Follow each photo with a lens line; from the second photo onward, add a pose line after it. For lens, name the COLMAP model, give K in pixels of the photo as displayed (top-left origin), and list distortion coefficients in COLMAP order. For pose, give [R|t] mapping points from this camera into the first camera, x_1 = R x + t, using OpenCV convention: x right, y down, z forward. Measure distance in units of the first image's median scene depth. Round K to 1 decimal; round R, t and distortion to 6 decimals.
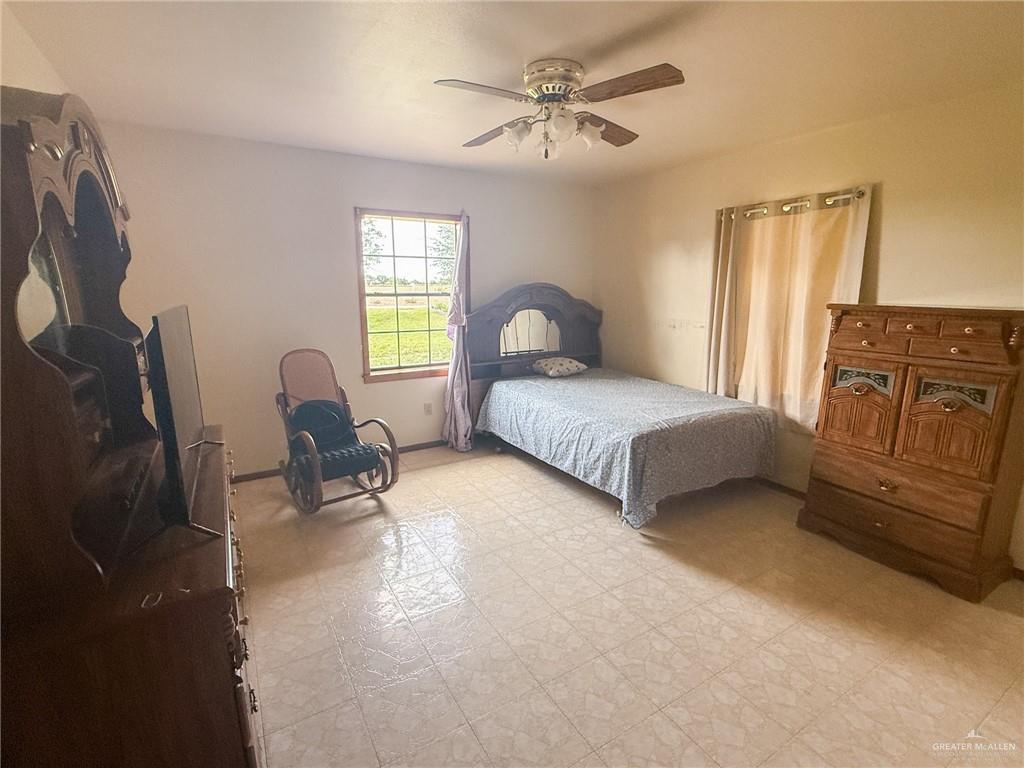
lens RADIAL K [[486.1, 0, 516.8], [0, 486.1, 380.1], [0, 0, 1]] dist [-0.000779, -0.000049]
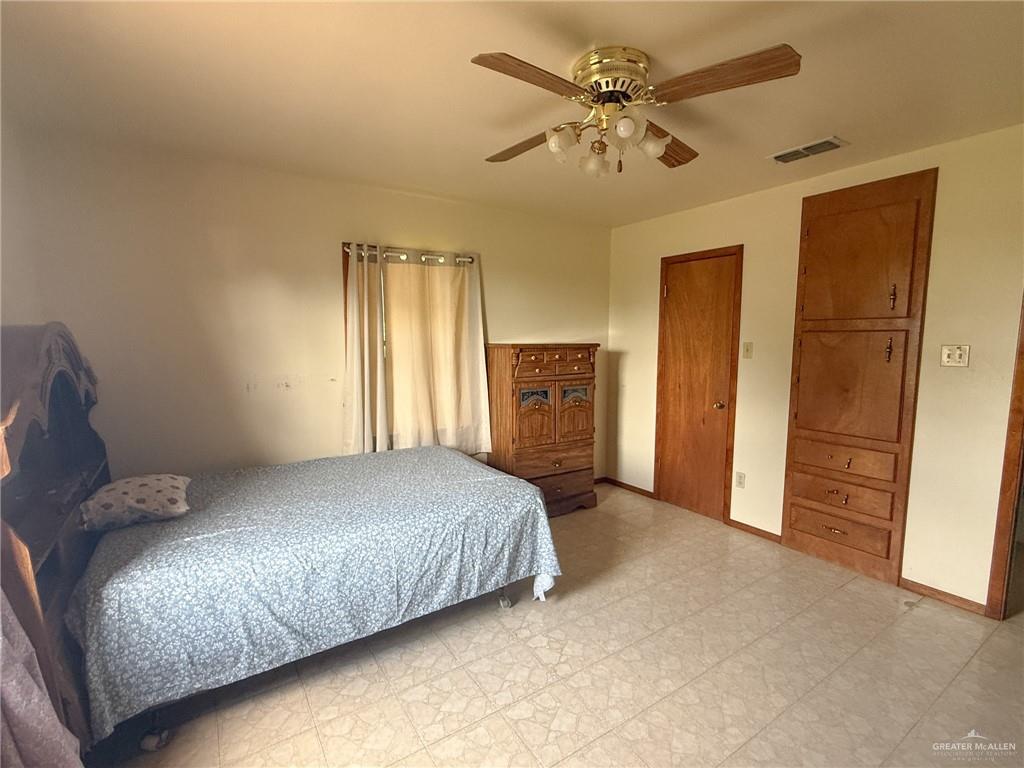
lens RADIAL K [[477.1, 0, 509.3], [0, 477.1, 384.9], [0, 0, 1]] dist [-0.000332, 0.000554]
pose [[-0.030846, -0.112033, 0.993226, -0.540773], [0.187546, 0.975401, 0.115847, -0.174319], [-0.981771, 0.189849, -0.009076, 0.905733]]
